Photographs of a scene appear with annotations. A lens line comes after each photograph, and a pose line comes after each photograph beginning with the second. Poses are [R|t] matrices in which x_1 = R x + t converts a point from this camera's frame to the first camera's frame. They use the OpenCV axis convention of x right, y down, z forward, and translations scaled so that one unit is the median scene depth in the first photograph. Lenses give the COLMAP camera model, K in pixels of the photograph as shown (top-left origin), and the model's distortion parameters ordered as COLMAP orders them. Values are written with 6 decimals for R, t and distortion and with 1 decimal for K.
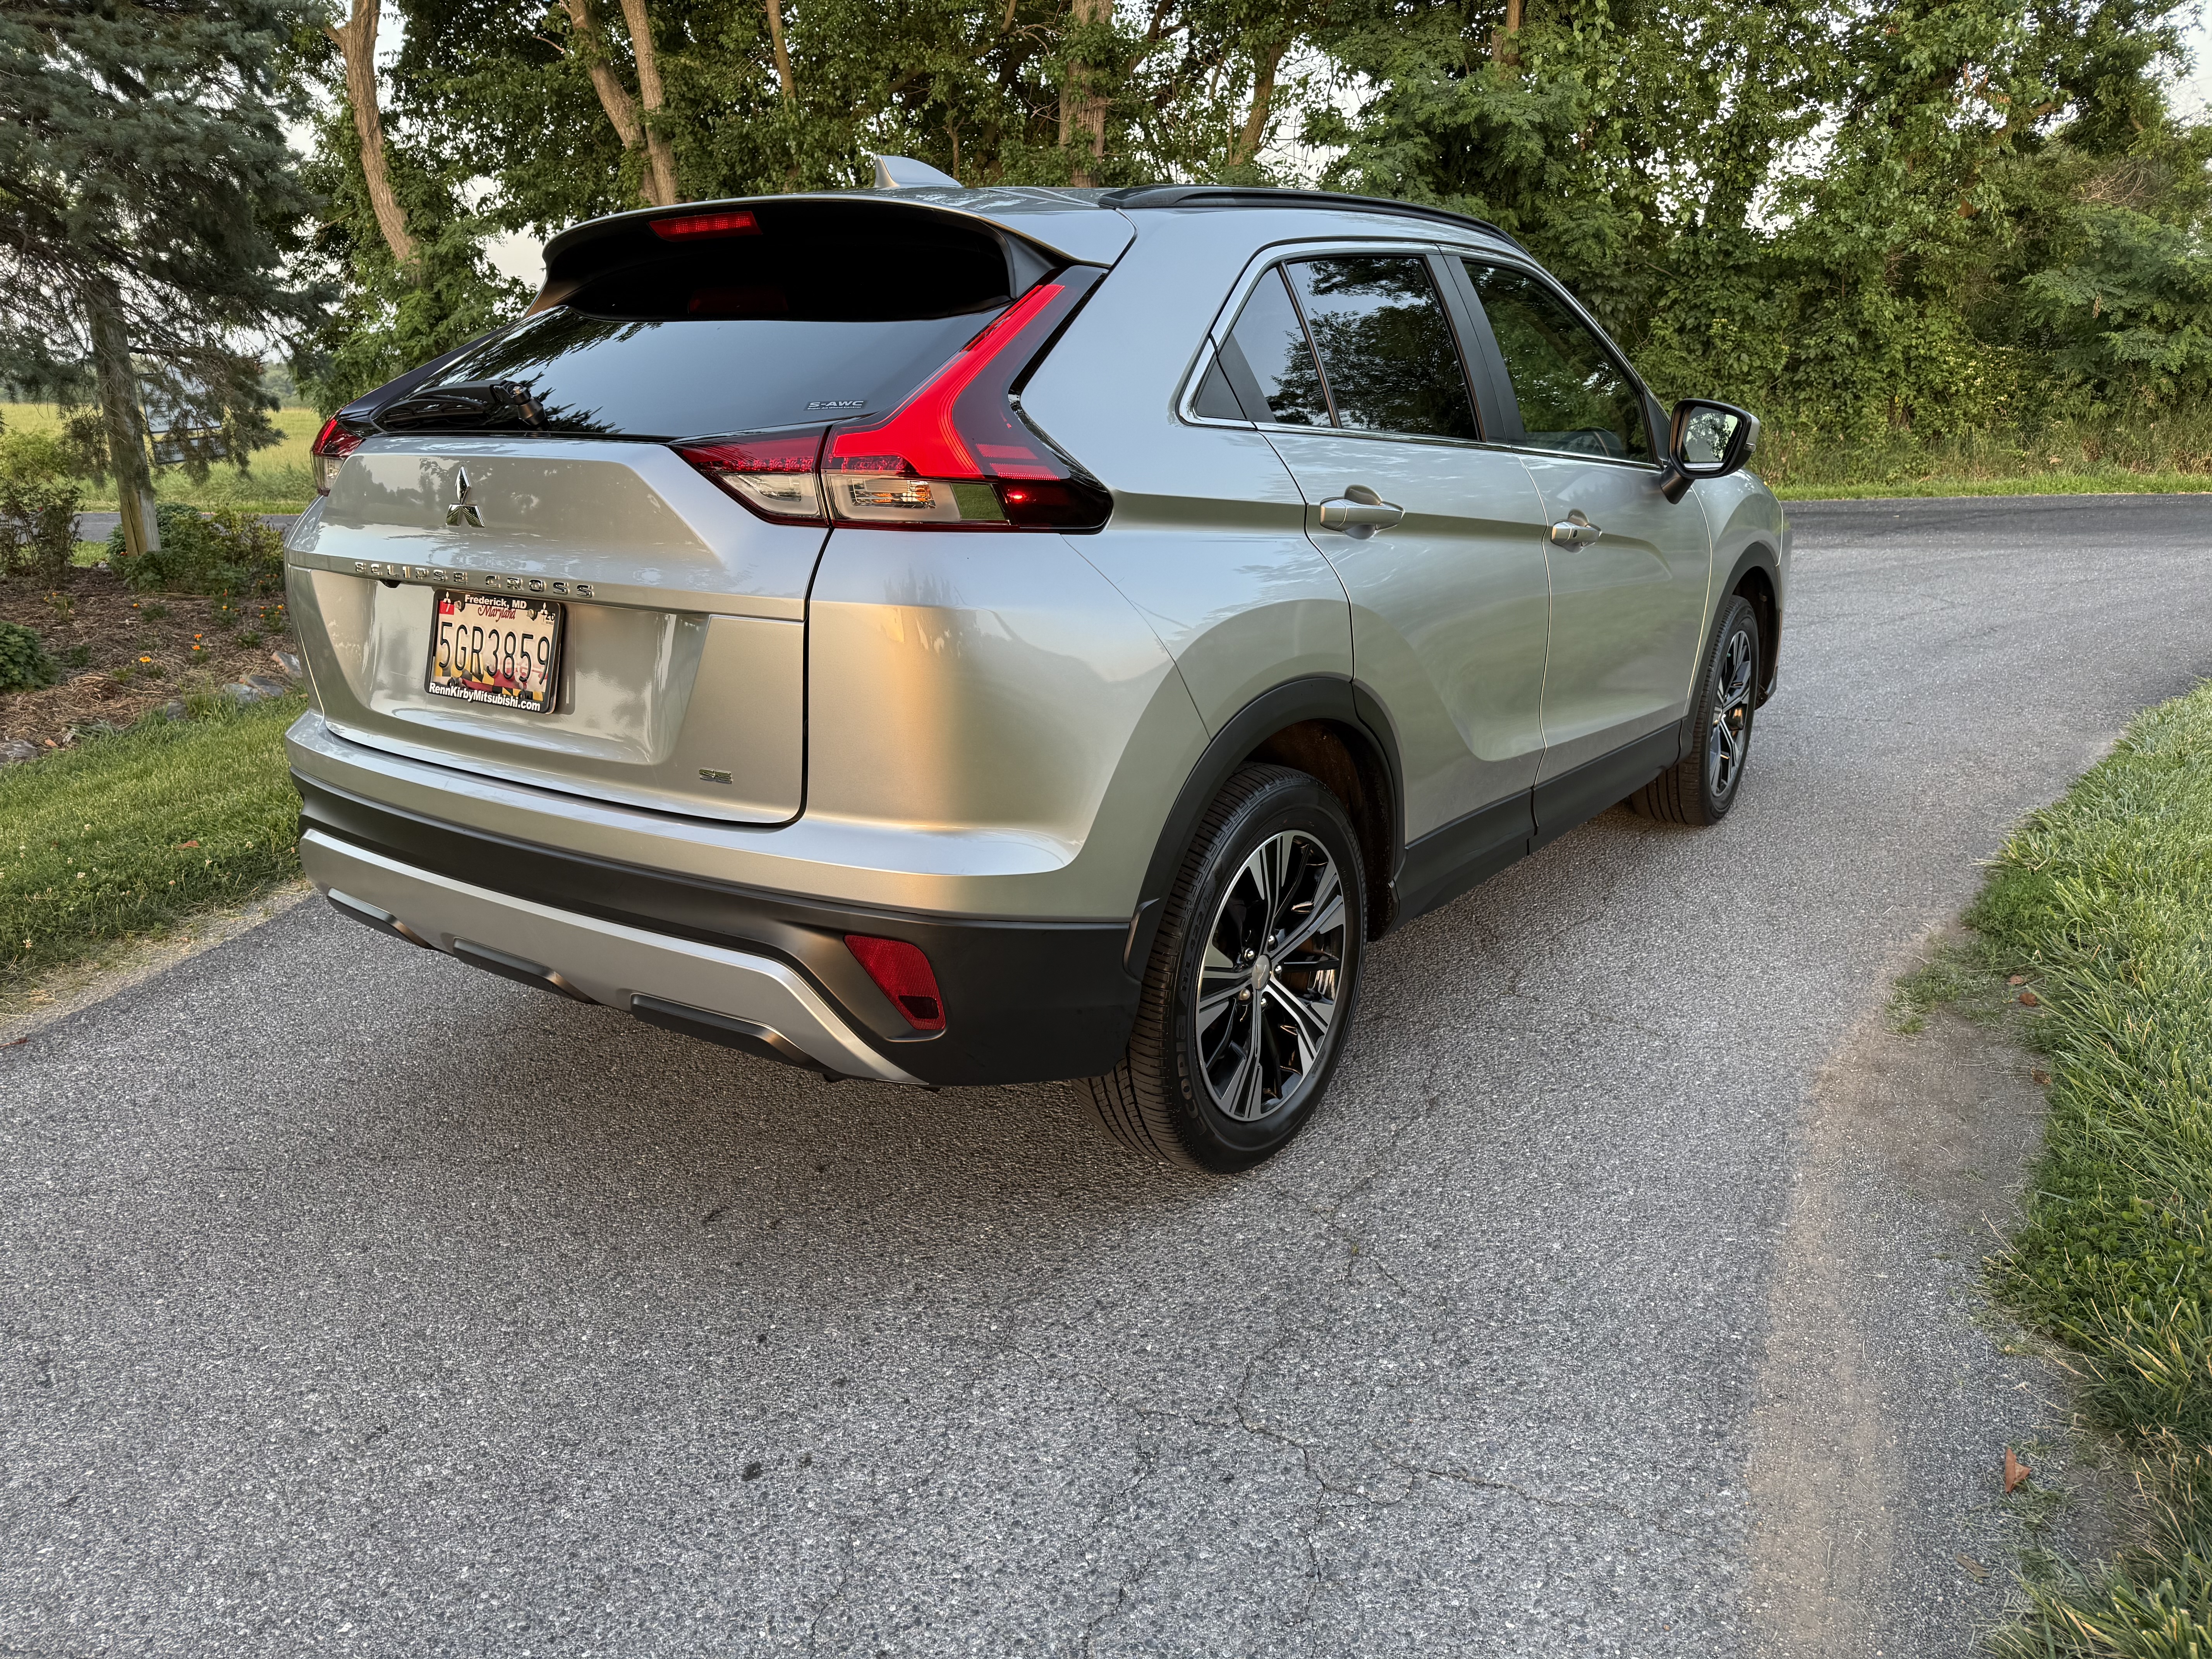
lens RADIAL K [[1599.1, 0, 1150.6], [0, 1599.1, 830.6], [0, 0, 1]] dist [0.037169, -0.034777]
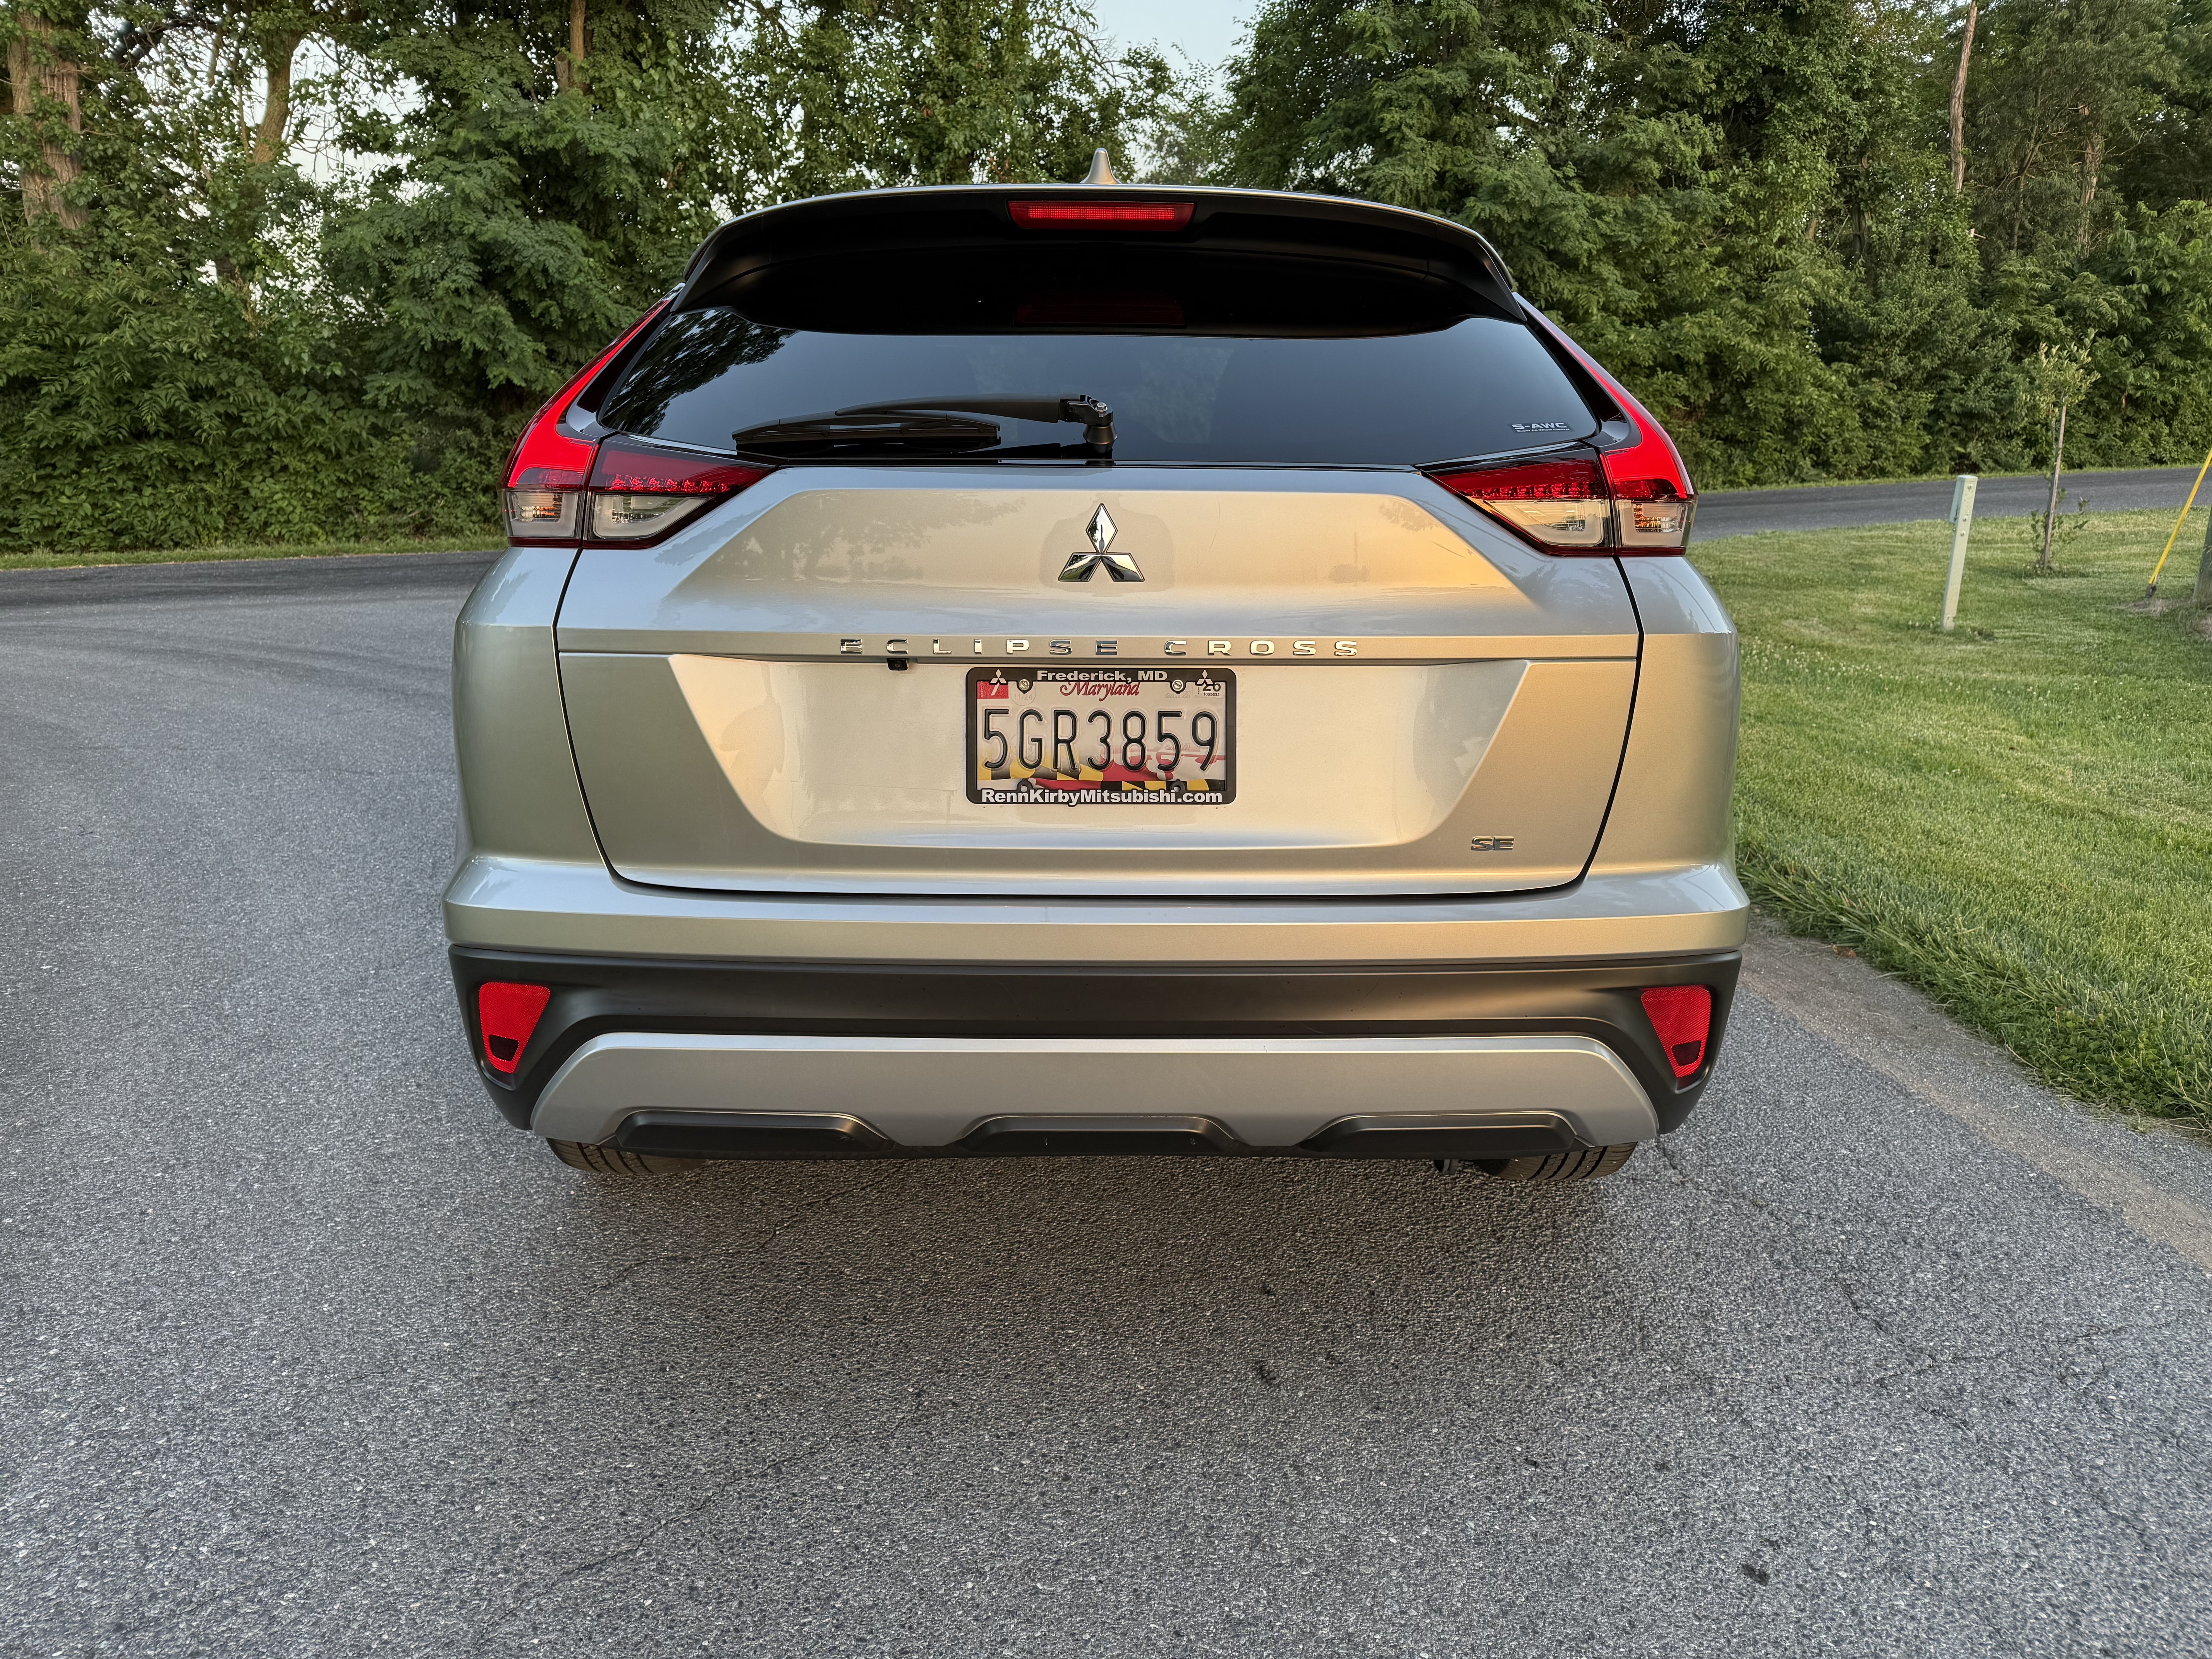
lens RADIAL K [[1599.1, 0, 1109.9], [0, 1599.1, 820.1], [0, 0, 1]] dist [0.037169, -0.034777]
pose [[0.794804, -0.132181, 0.592296, -0.163522], [0.149987, 0.988499, 0.019332, -0.016205], [-0.588039, 0.073471, 0.805489, 0.069898]]
